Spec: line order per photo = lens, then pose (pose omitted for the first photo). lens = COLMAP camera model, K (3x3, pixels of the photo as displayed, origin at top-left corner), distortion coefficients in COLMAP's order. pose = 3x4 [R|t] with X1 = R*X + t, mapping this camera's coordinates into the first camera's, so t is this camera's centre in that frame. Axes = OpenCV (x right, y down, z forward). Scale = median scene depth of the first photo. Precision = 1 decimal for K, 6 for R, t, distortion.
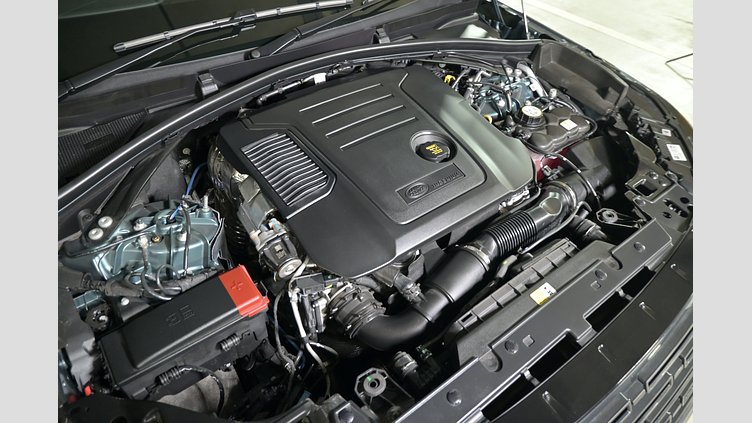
lens RADIAL K [[431.3, 0, 376.0], [0, 431.3, 211.5], [0, 0, 1]] dist [-0.006273, -0.000328]
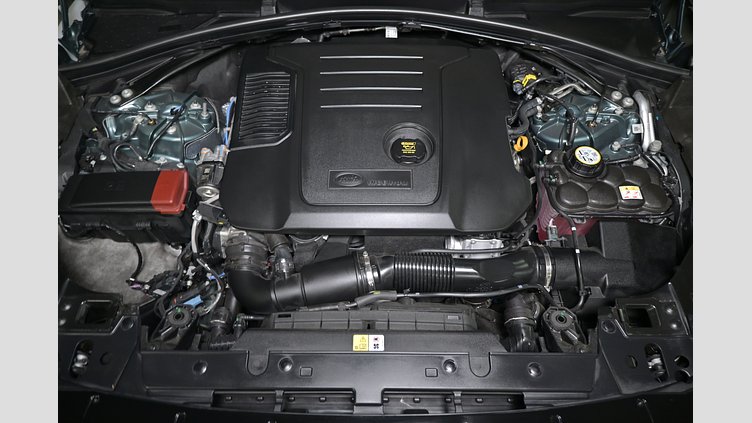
lens RADIAL K [[431.3, 0, 376.0], [0, 431.3, 211.5], [0, 0, 1]] dist [-0.006273, -0.000328]
pose [[0.799346, 0.459982, -0.386605, 0.570525], [-0.400481, 0.887507, 0.227919, -0.238277], [0.447953, -0.027358, 0.893638, 0.199147]]
